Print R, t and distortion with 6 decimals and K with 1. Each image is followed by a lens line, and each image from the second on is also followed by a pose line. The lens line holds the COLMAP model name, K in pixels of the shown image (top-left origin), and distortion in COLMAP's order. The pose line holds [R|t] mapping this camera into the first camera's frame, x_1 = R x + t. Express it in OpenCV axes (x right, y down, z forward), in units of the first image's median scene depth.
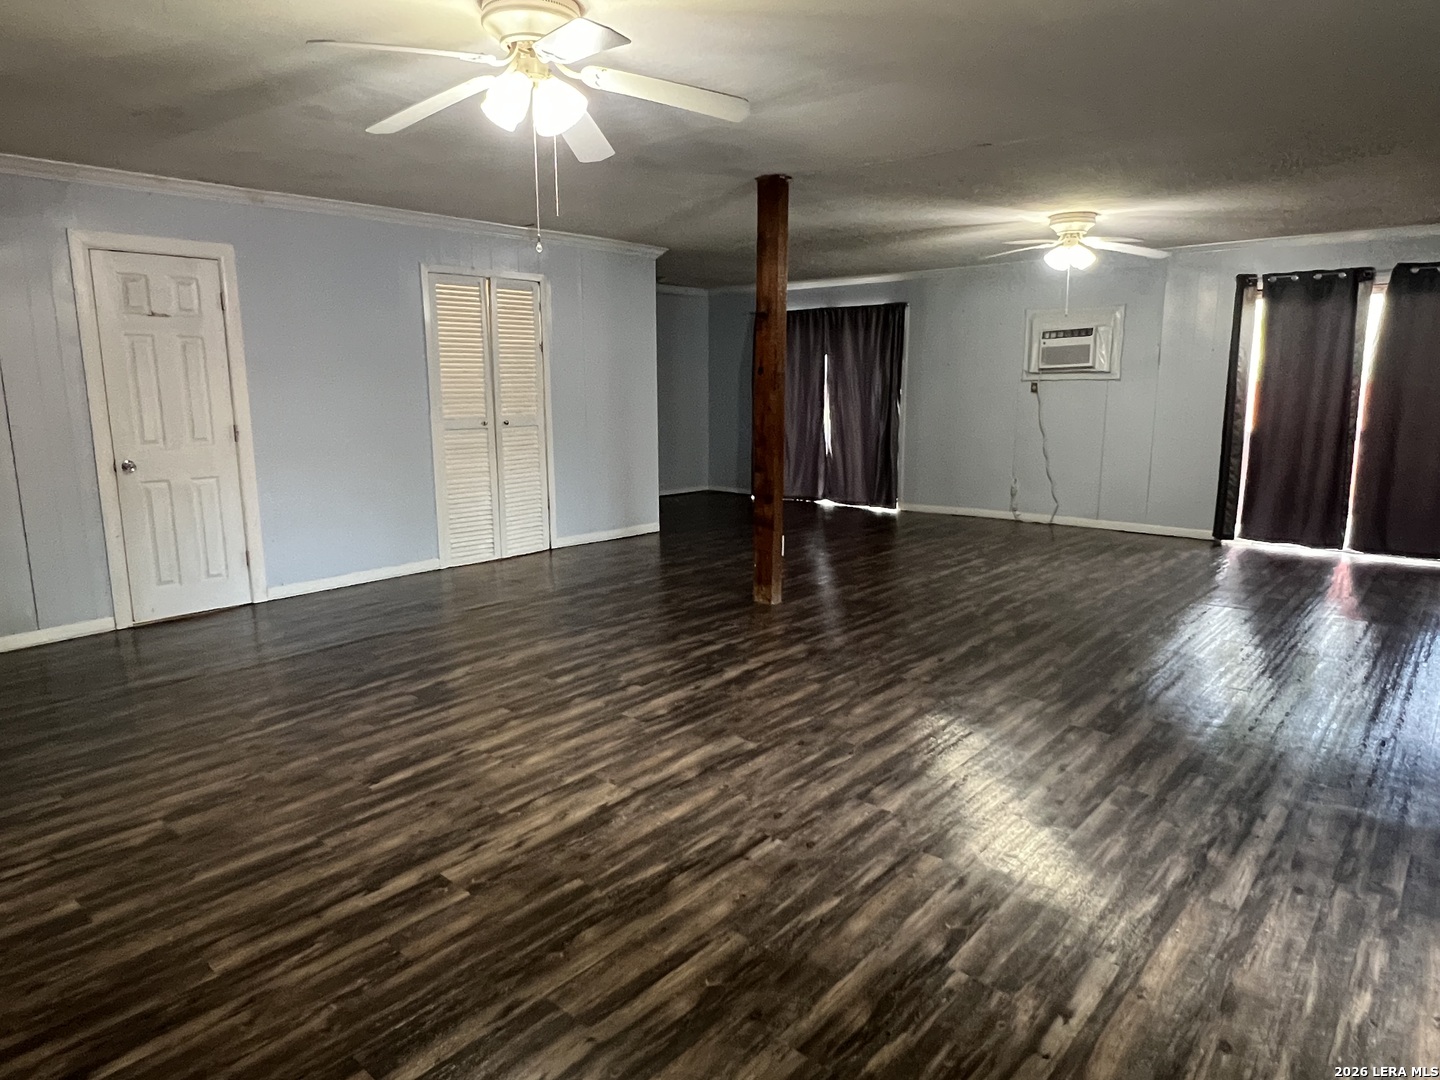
lens RADIAL K [[895.6, 0, 720.0], [0, 895.6, 540.0], [0, 0, 1]] dist [-0.005527, 0.001962]
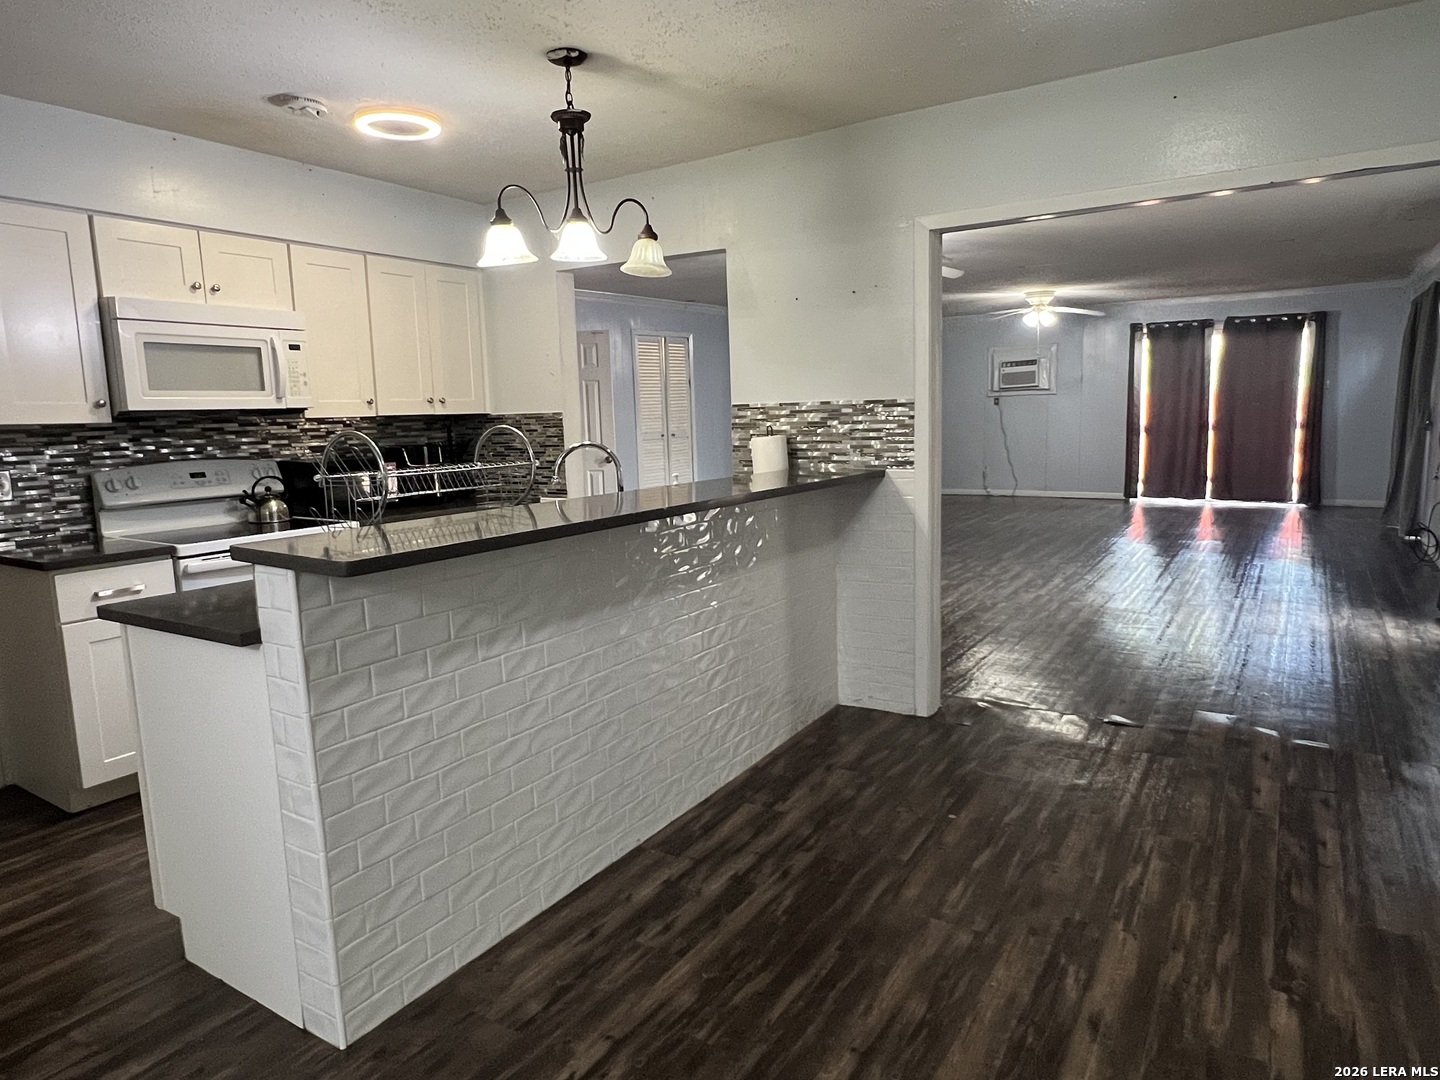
lens RADIAL K [[885.6, 0, 717.5], [0, 885.6, 540.2], [0, 0, 1]] dist [0.001299, 0.000382]
pose [[0.989892, -0.048738, 0.133185, -0.344289], [0.052195, 0.998381, -0.022590, 0.071135], [-0.131868, 0.029313, 0.990834, -0.401190]]
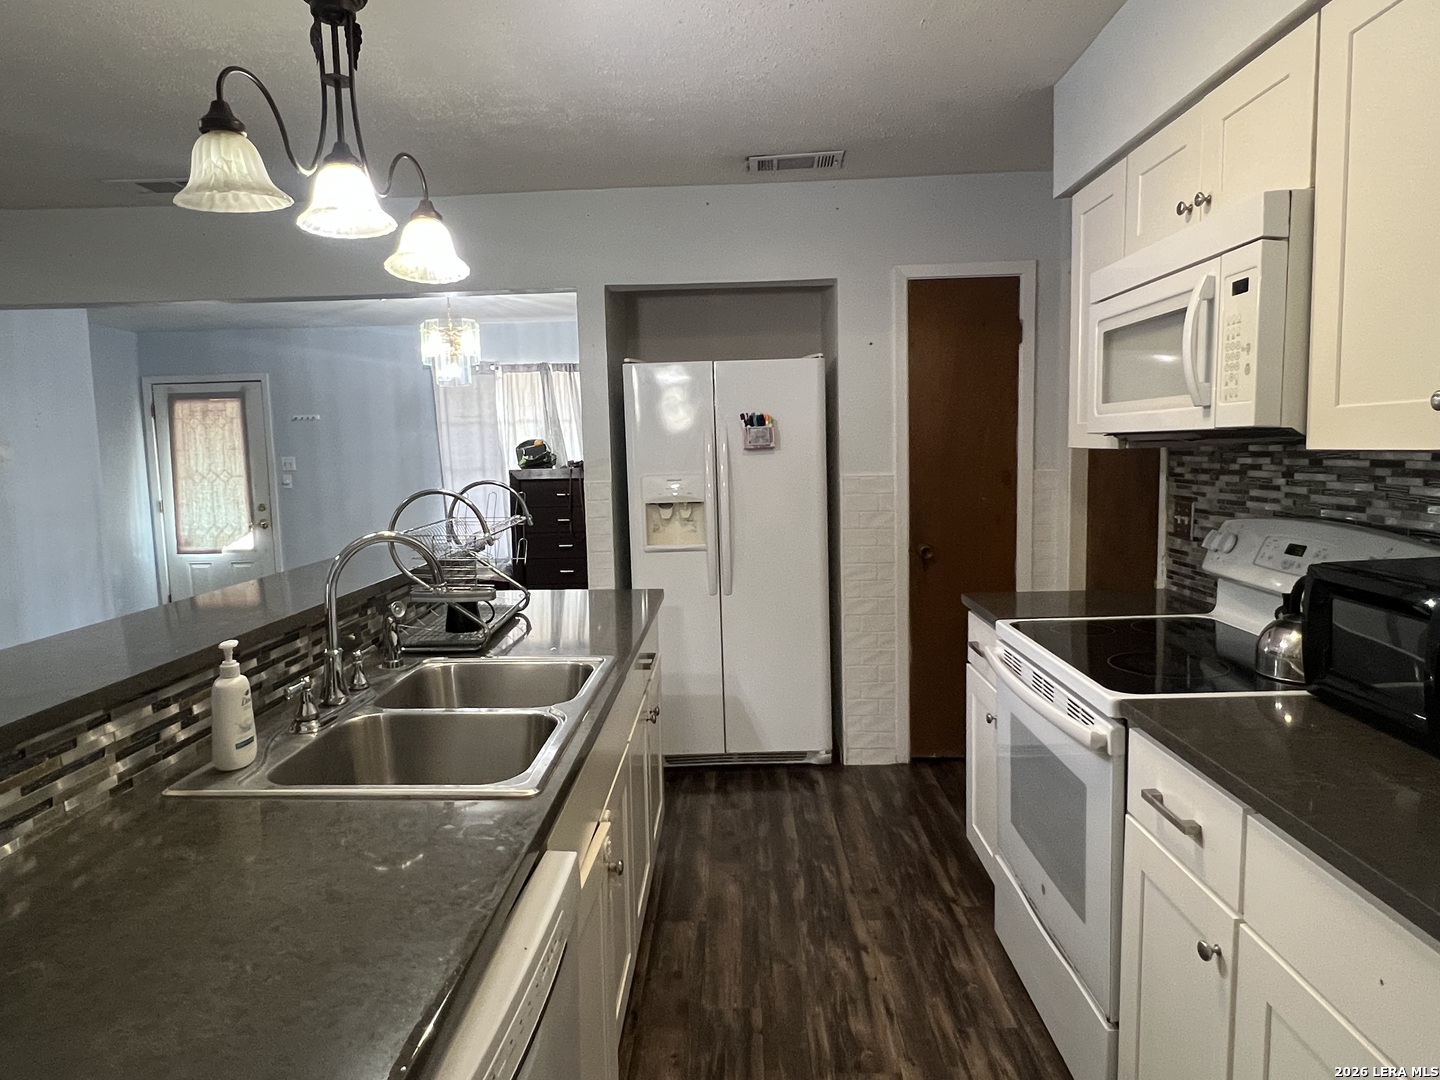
lens RADIAL K [[887.8, 0, 716.6], [0, 887.8, 543.7], [0, 0, 1]] dist [-0.000374, 0.001229]
pose [[-0.772458, 0.088929, -0.628809, -0.264705], [-0.079666, 0.968756, 0.234872, -0.050635], [0.630049, 0.231524, -0.741239, 0.266761]]
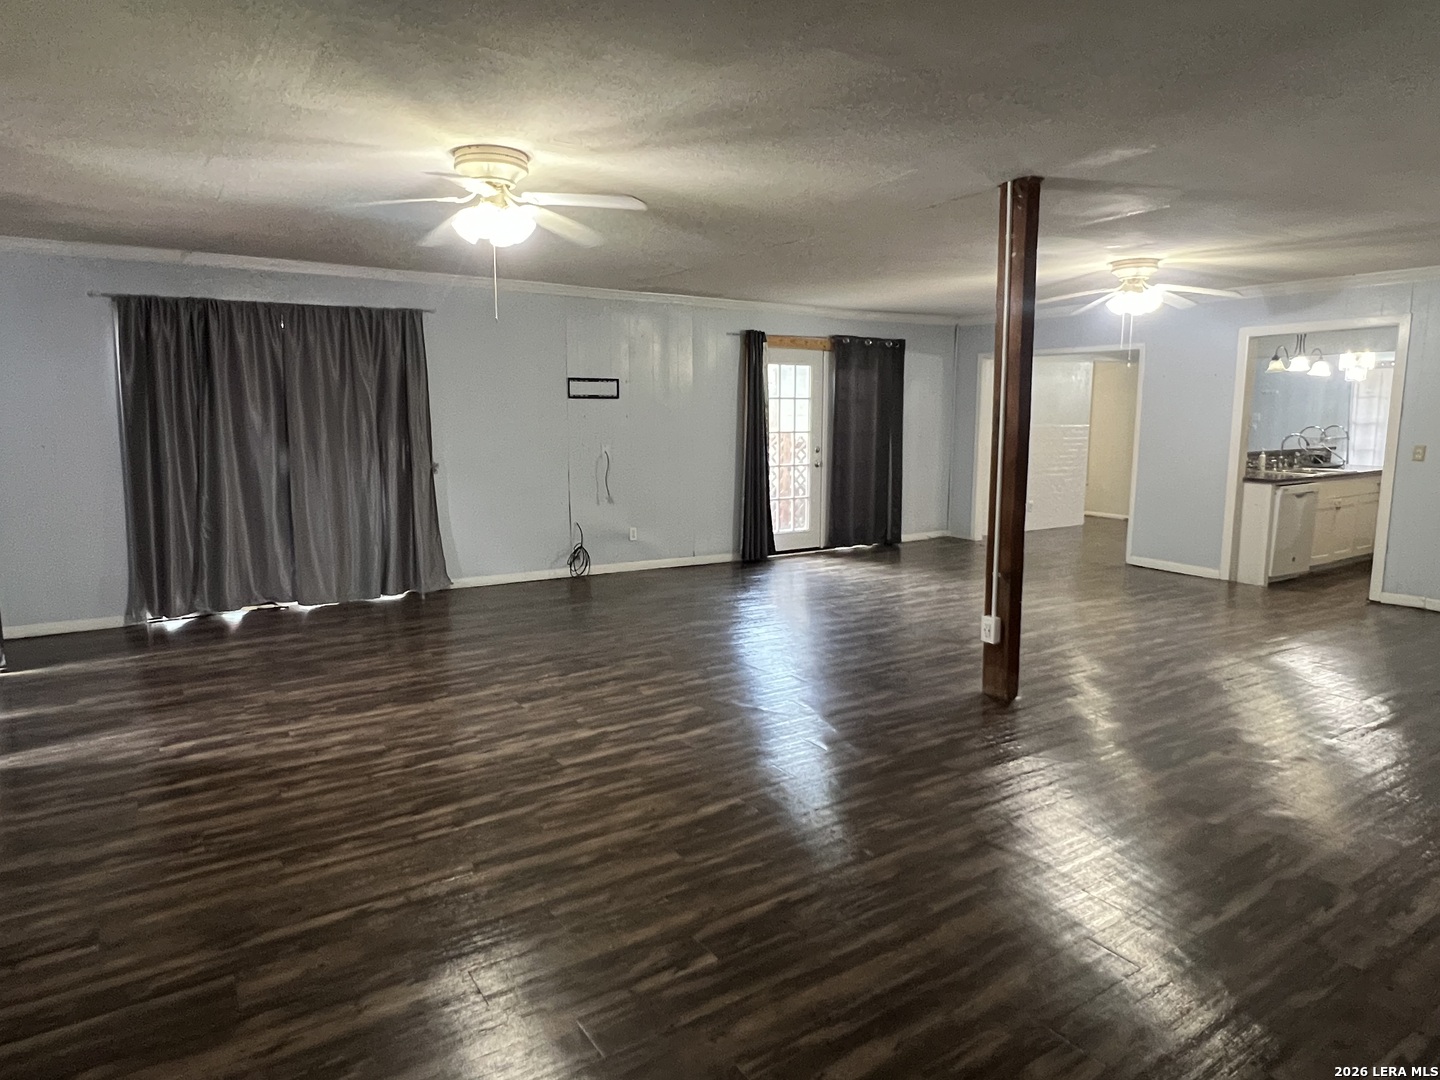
lens RADIAL K [[887.8, 0, 716.6], [0, 887.8, 543.7], [0, 0, 1]] dist [-0.000374, 0.001229]
pose [[-0.961018, -0.038012, 0.273862, 0.066176], [0.049610, 0.950723, 0.306047, -0.250842], [-0.272000, 0.307703, -0.911776, 1.359491]]
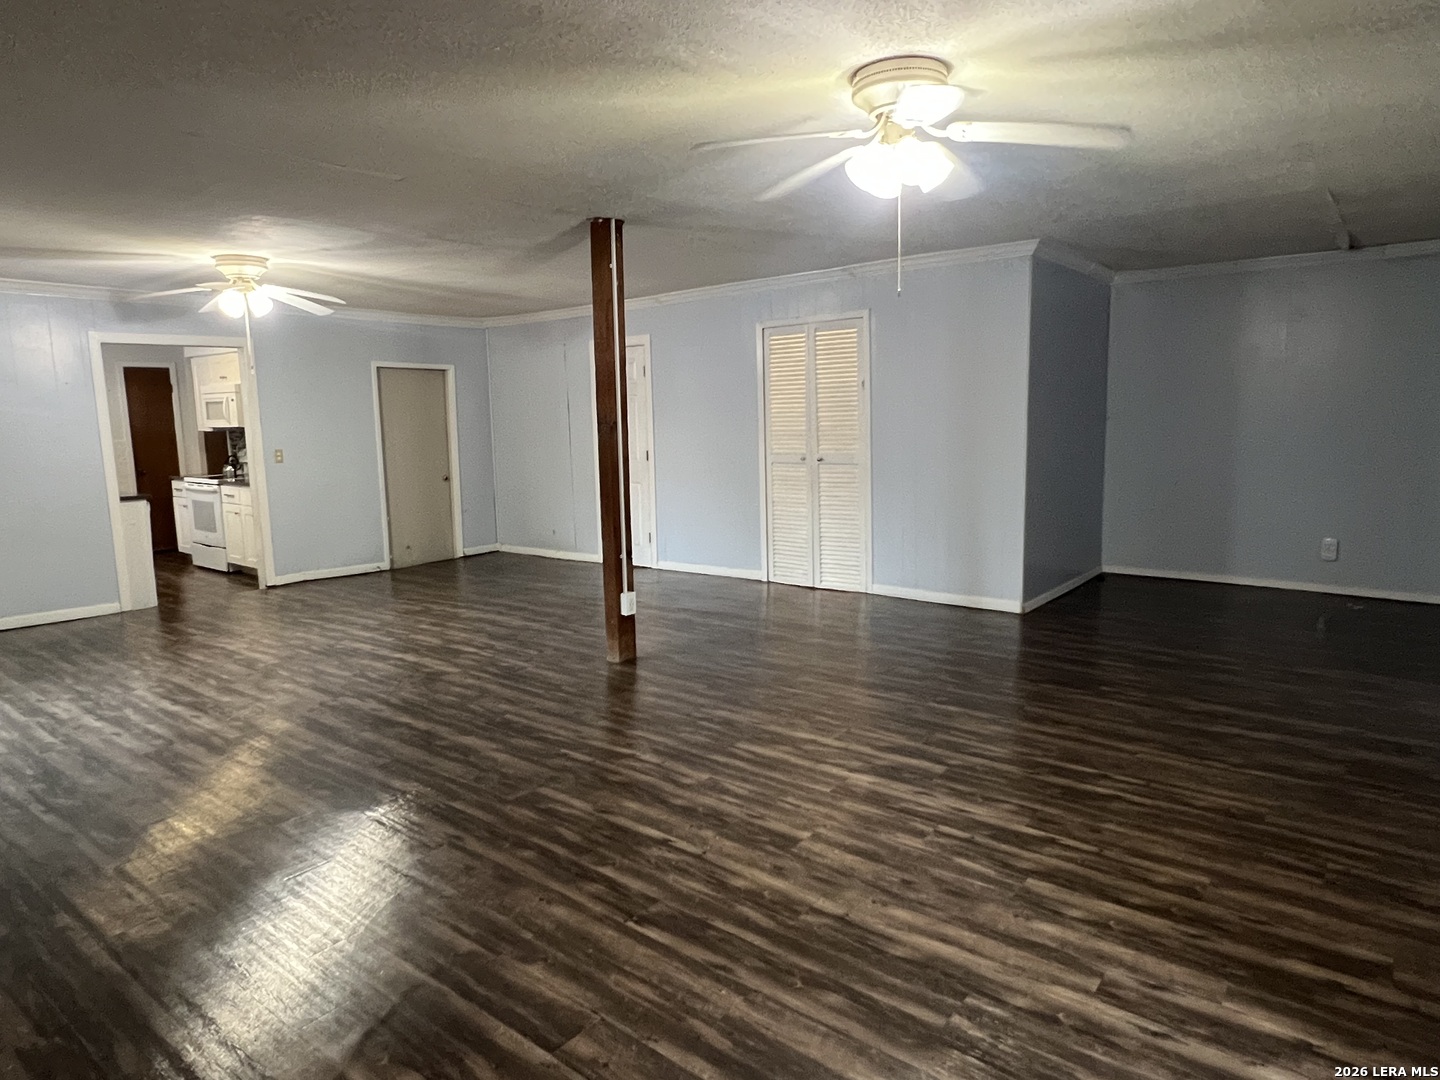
lens RADIAL K [[895.6, 0, 720.0], [0, 895.6, 540.0], [0, 0, 1]] dist [-0.005527, 0.001962]
pose [[0.037645, 0.144197, -0.988833, 0.755335], [-0.149932, 0.979148, 0.137077, -0.155058], [0.987979, 0.143097, 0.058480, 0.788397]]
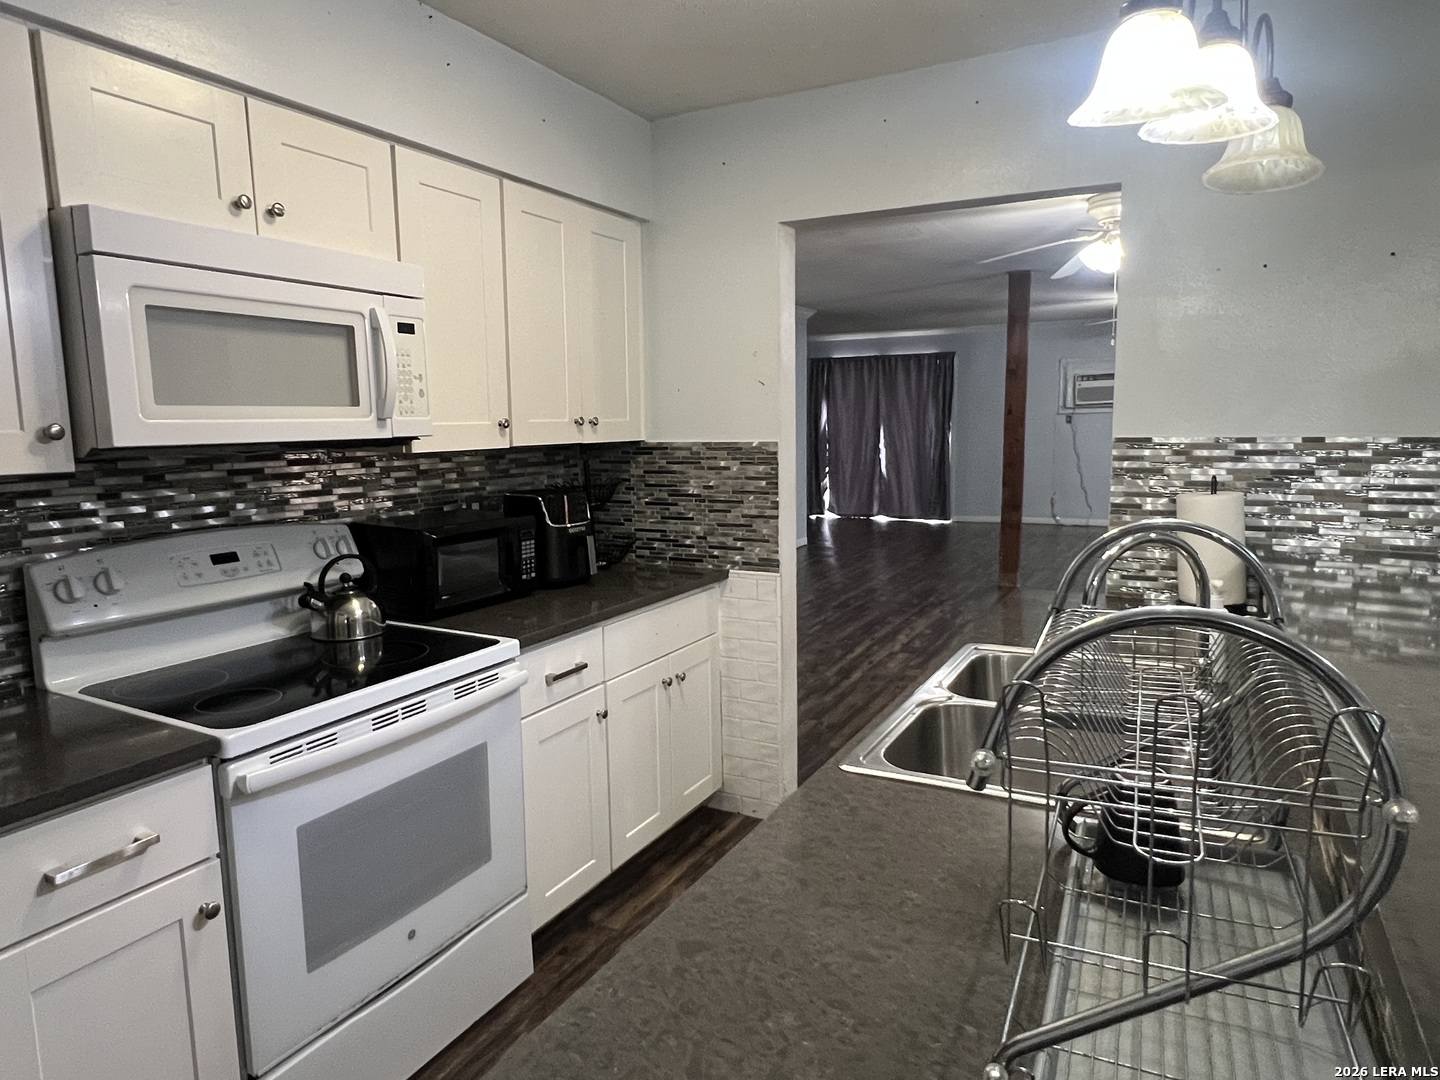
lens RADIAL K [[887.8, 0, 716.6], [0, 887.8, 543.7], [0, 0, 1]] dist [-0.000374, 0.001229]
pose [[0.977203, -0.044776, 0.207532, -0.485103], [0.050929, 0.998404, -0.024396, 0.013599], [-0.206109, 0.034409, 0.977924, -0.148475]]
